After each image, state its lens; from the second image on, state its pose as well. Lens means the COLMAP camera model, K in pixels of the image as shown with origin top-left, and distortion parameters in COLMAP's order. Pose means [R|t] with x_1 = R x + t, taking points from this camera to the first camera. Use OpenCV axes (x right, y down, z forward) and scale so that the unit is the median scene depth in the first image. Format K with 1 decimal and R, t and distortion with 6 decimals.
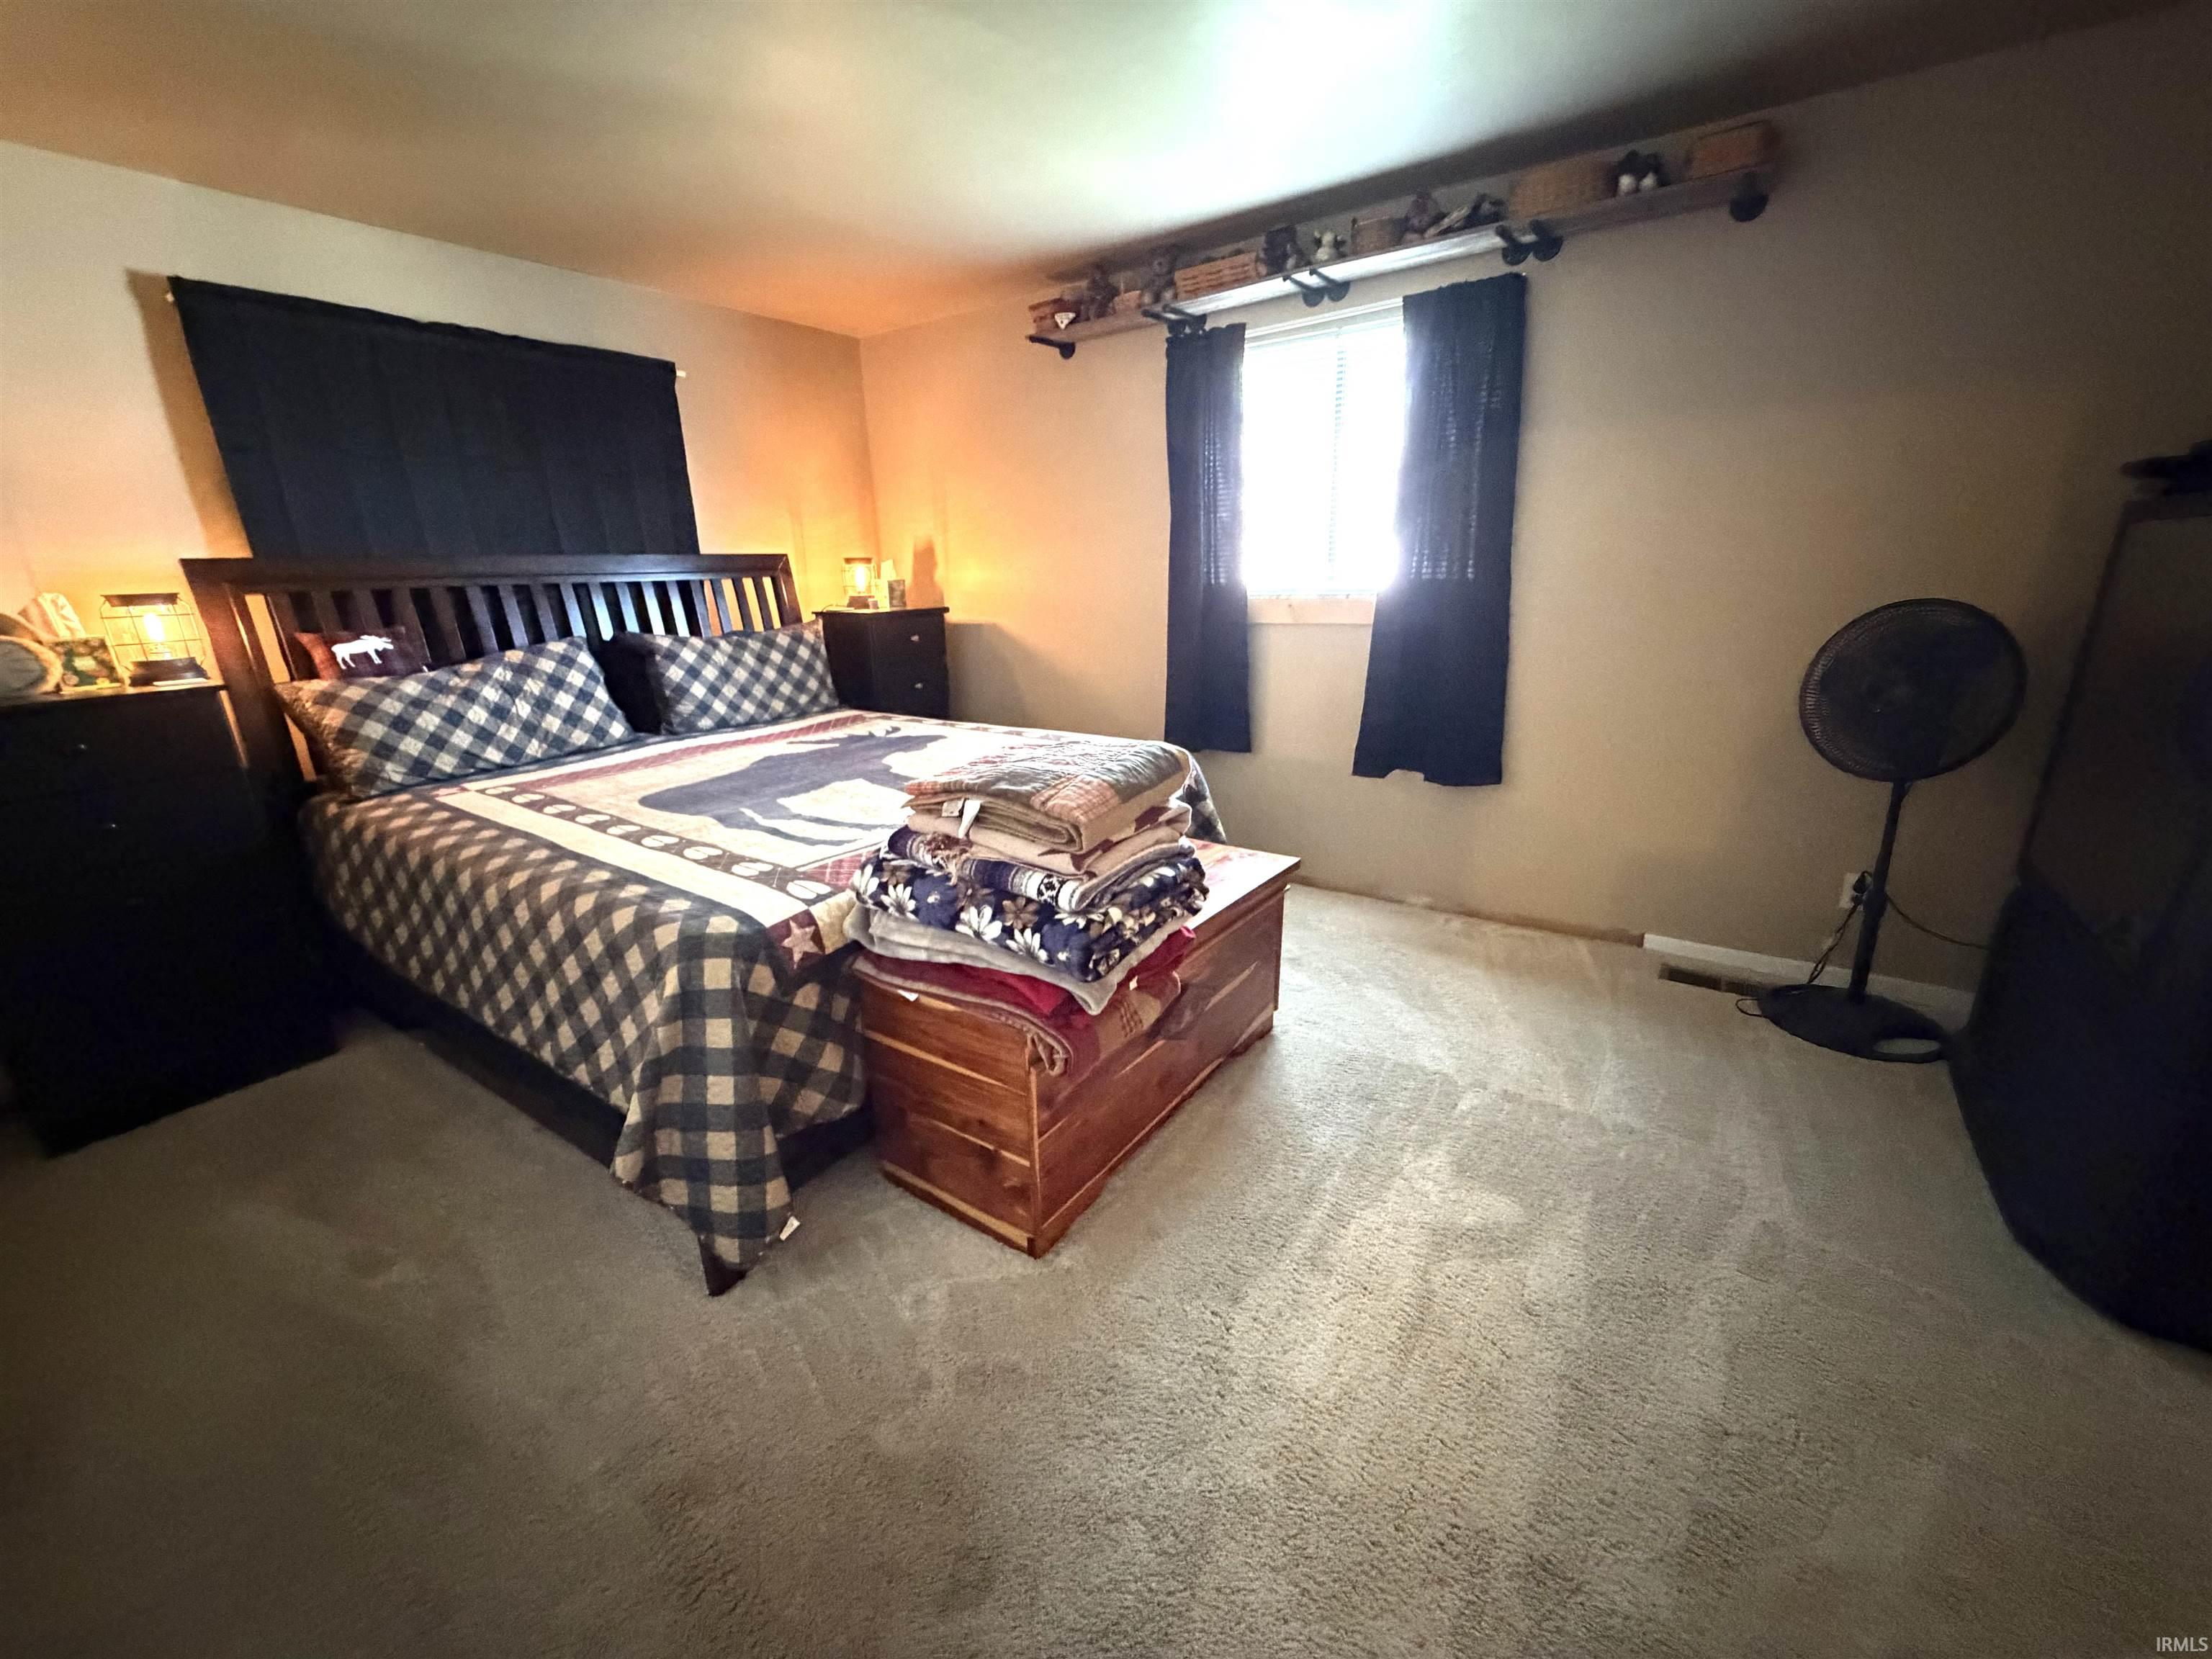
lens RADIAL K [[890.3, 0, 1093.0], [0, 890.3, 821.6], [0, 0, 1]] dist [0.011169, -0.004866]
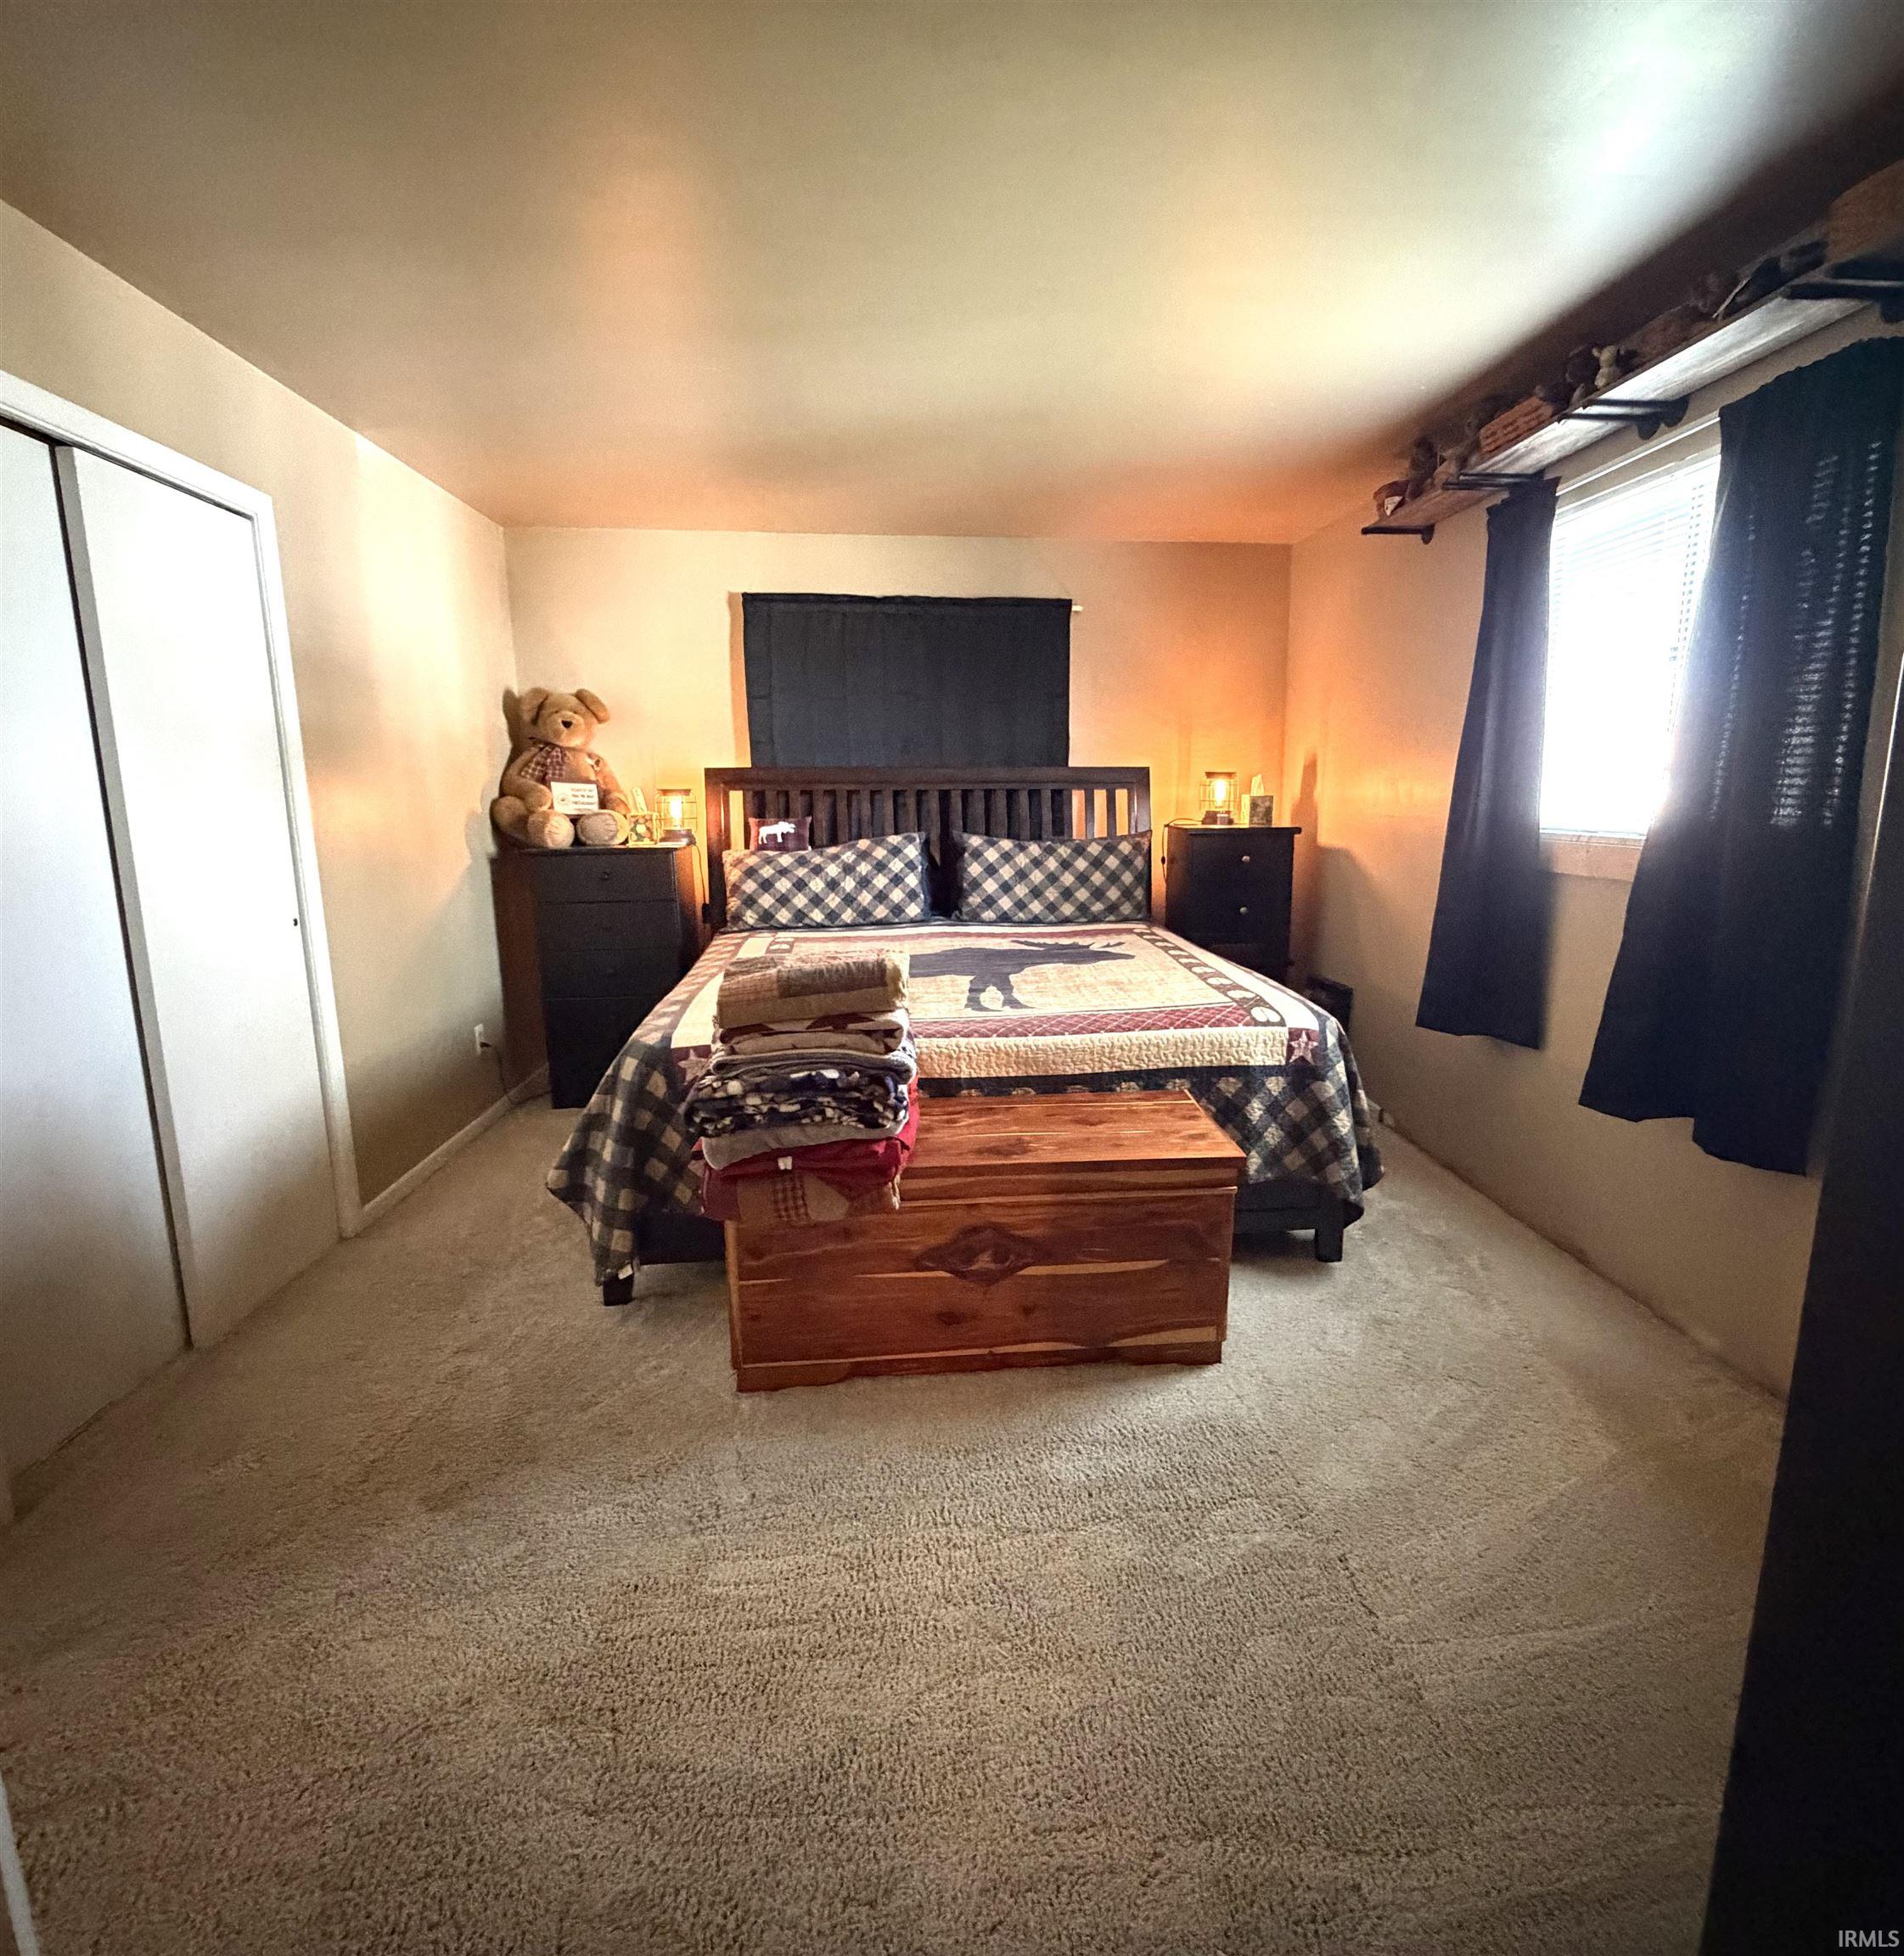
lens RADIAL K [[1036.9, 0, 1004.8], [0, 1036.9, 970.3], [0, 0, 1]] dist [-0.001545, -0.000370]
pose [[0.667286, 0.157449, -0.727969, 0.599399], [-0.222001, 0.975018, 0.007387, -0.064764], [0.710946, 0.156681, 0.685570, 0.153458]]
